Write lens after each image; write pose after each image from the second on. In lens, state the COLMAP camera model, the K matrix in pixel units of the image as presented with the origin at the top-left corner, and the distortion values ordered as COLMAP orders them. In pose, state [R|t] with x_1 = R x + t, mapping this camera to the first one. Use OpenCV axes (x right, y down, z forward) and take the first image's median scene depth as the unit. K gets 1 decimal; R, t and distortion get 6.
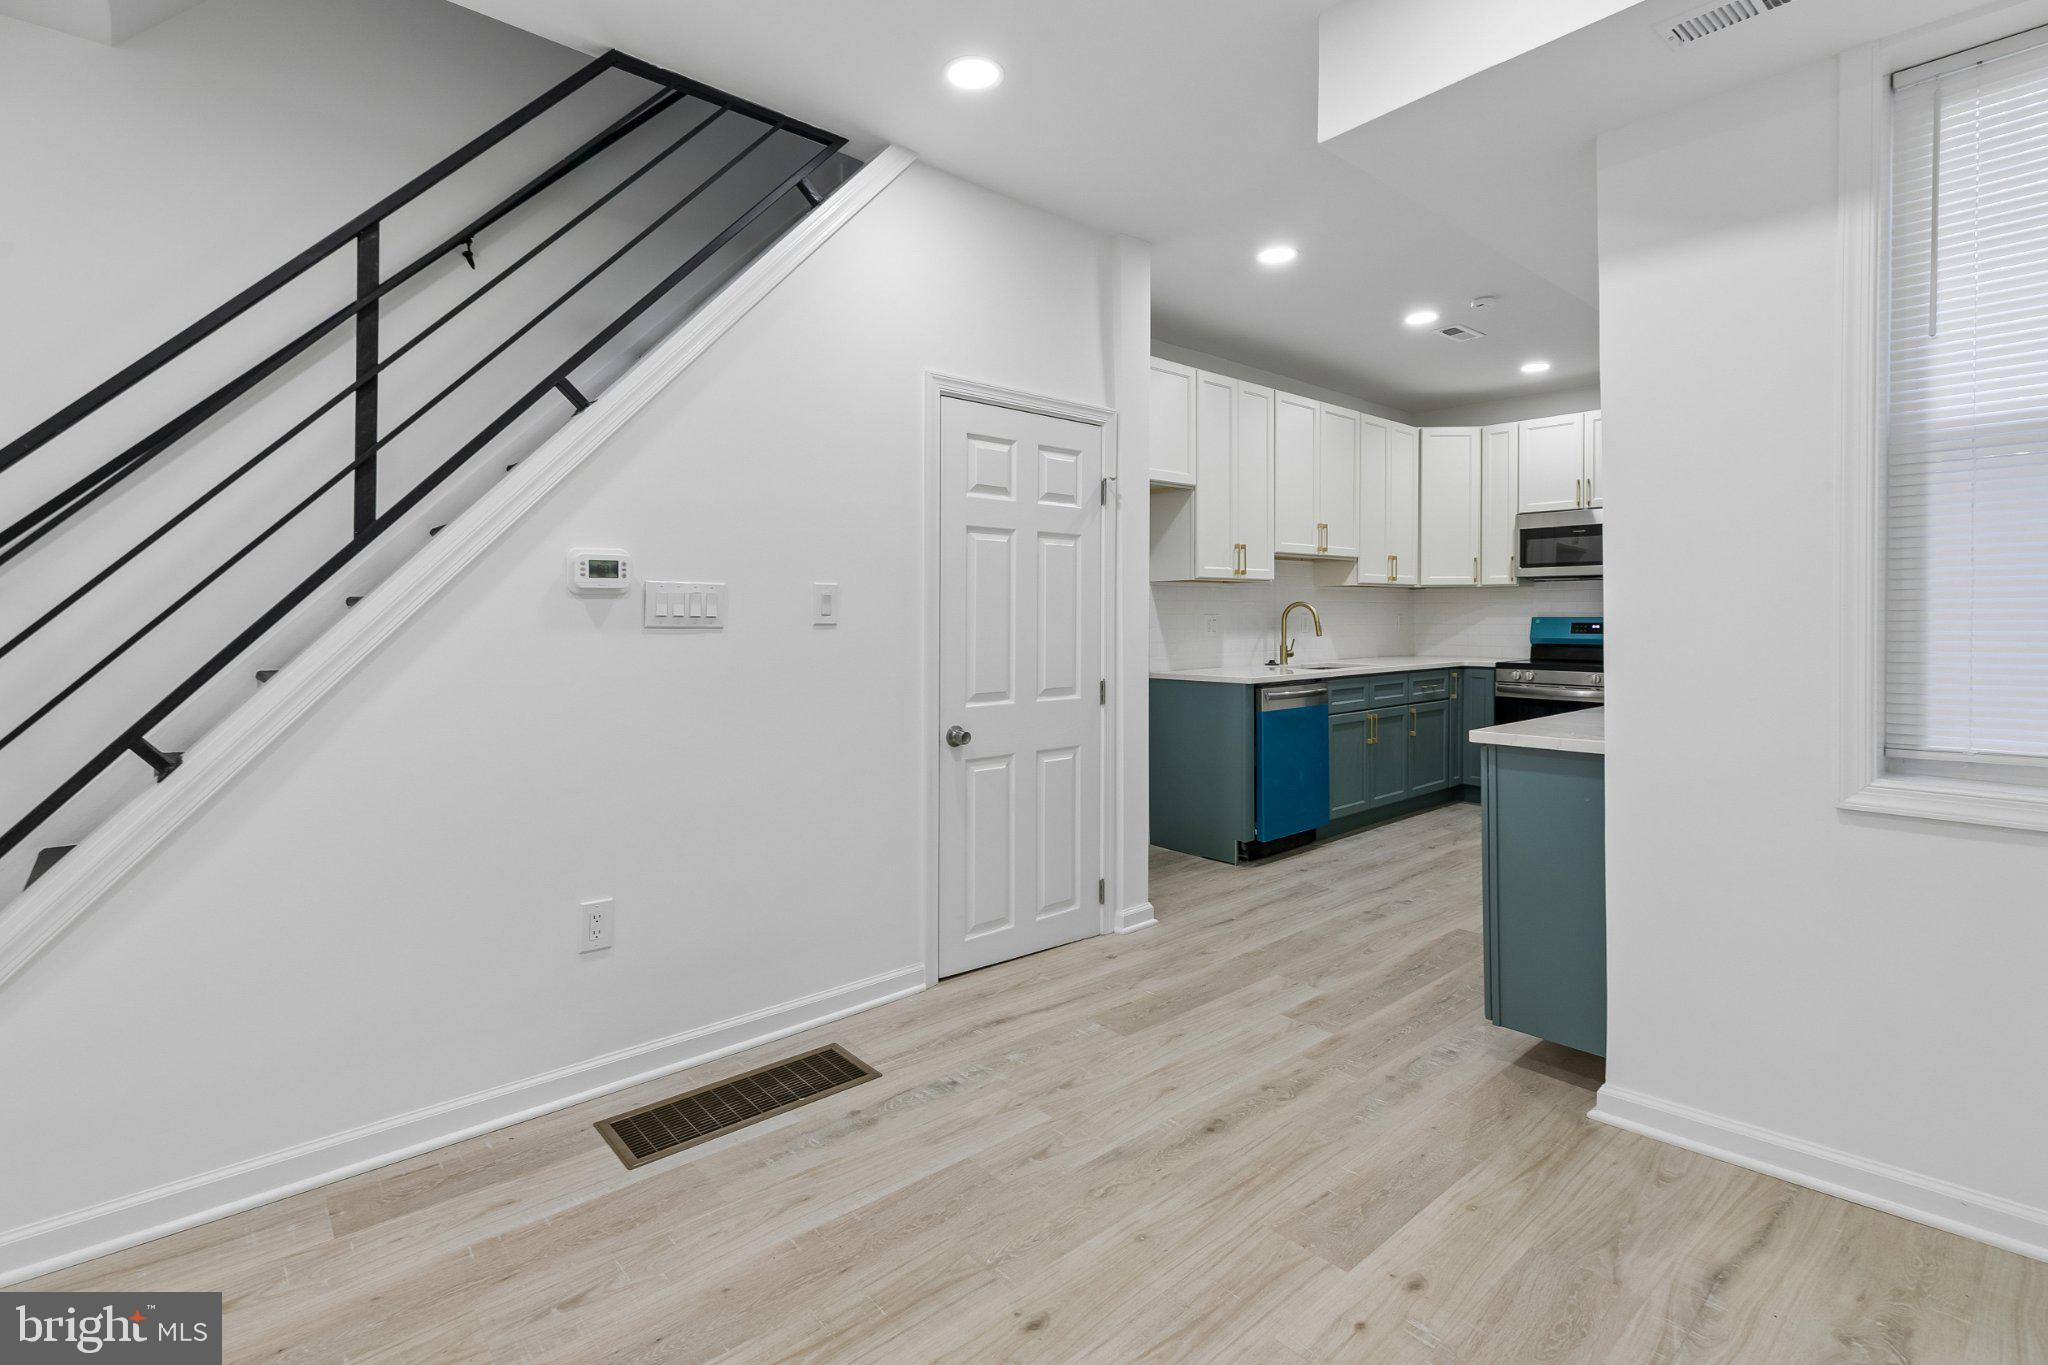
lens RADIAL K [[944.9, 0, 1025.7], [0, 944.9, 628.3], [0, 0, 1]] dist [0.007580, -0.000741]
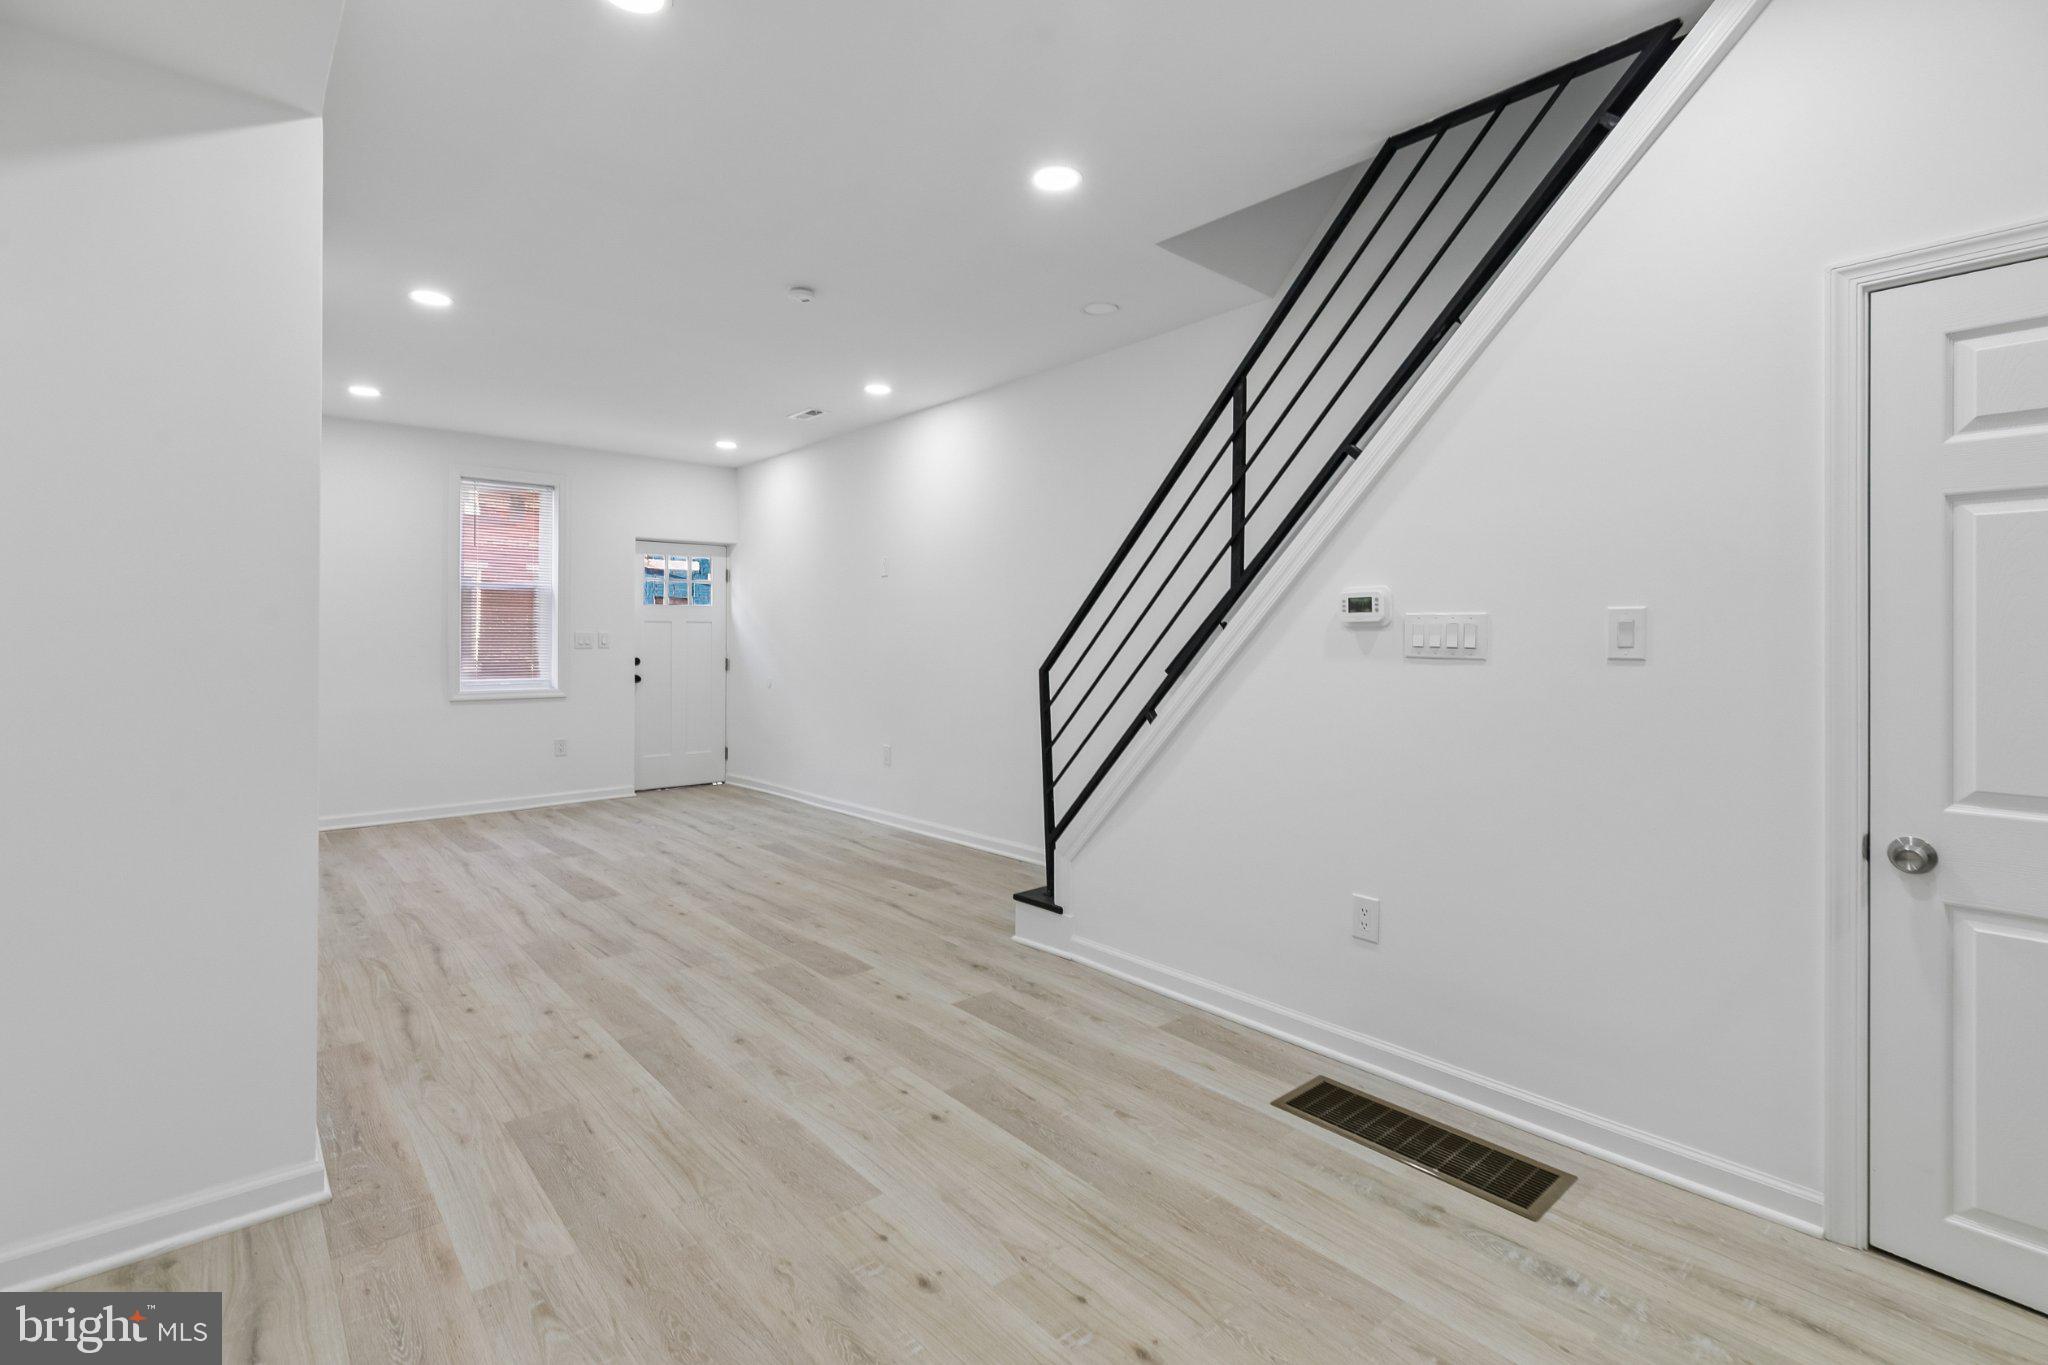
lens RADIAL K [[948.0, 0, 1013.2], [0, 948.0, 636.8], [0, 0, 1]] dist [0.005416, -0.000167]
pose [[-0.008058, -0.003268, -0.999962, 0.448194], [-0.018733, 0.999820, -0.003116, -0.008120], [0.999792, 0.018707, -0.008118, 0.376690]]
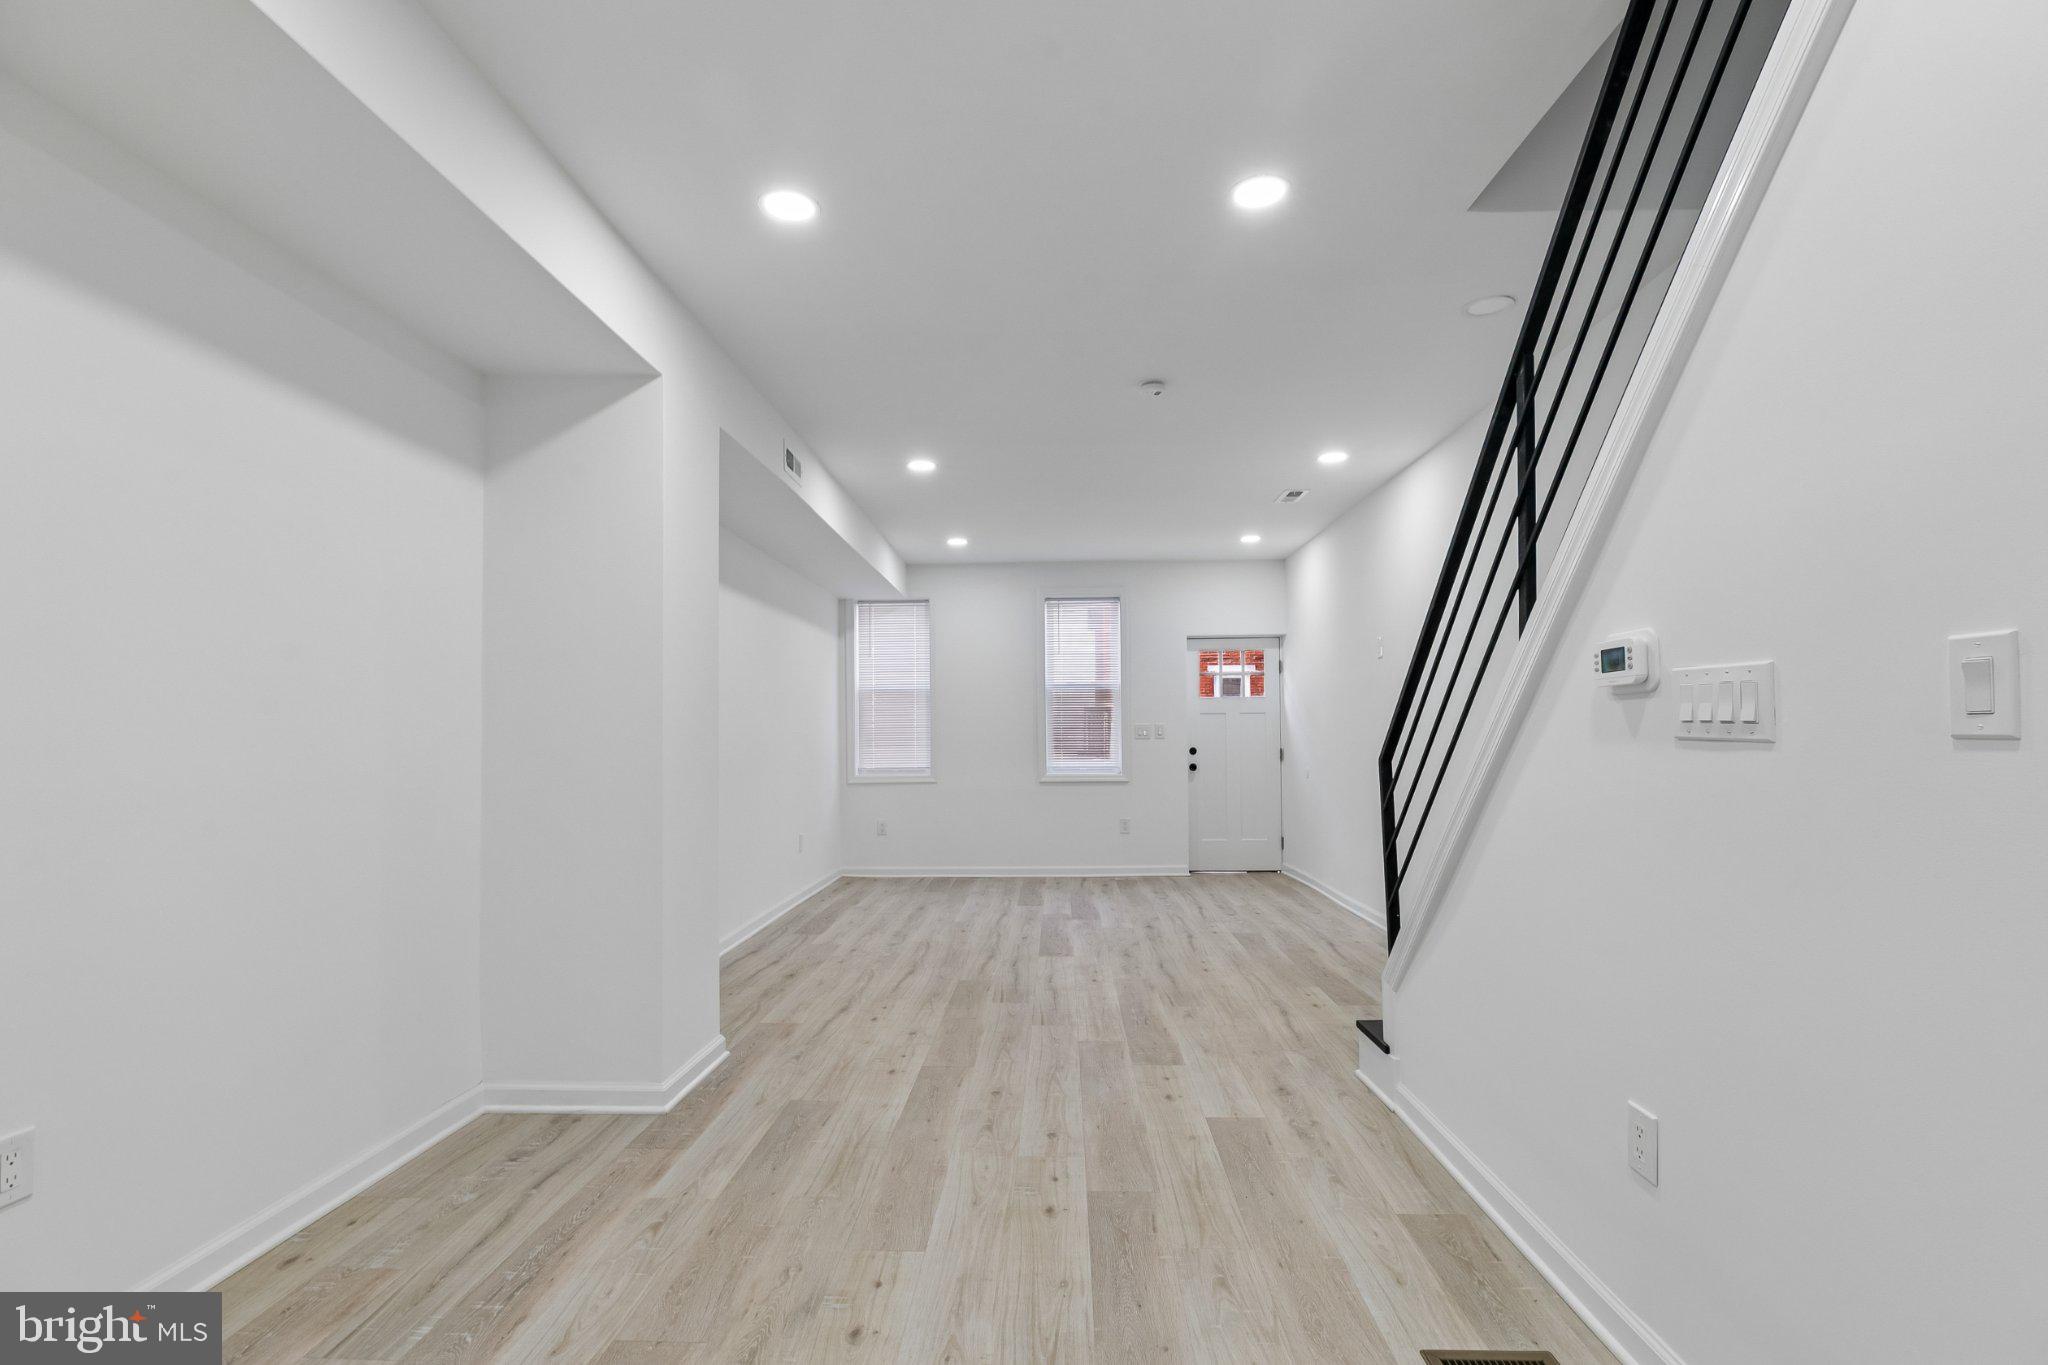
lens RADIAL K [[934.5, 0, 1021.4], [0, 934.5, 722.9], [0, 0, 1]] dist [0.005141, -0.000075]
pose [[-0.687004, -0.004375, -0.726641, 0.266063], [-0.004395, 0.999989, -0.001866, -0.005758], [0.726640, 0.001912, -0.687015, 0.745575]]
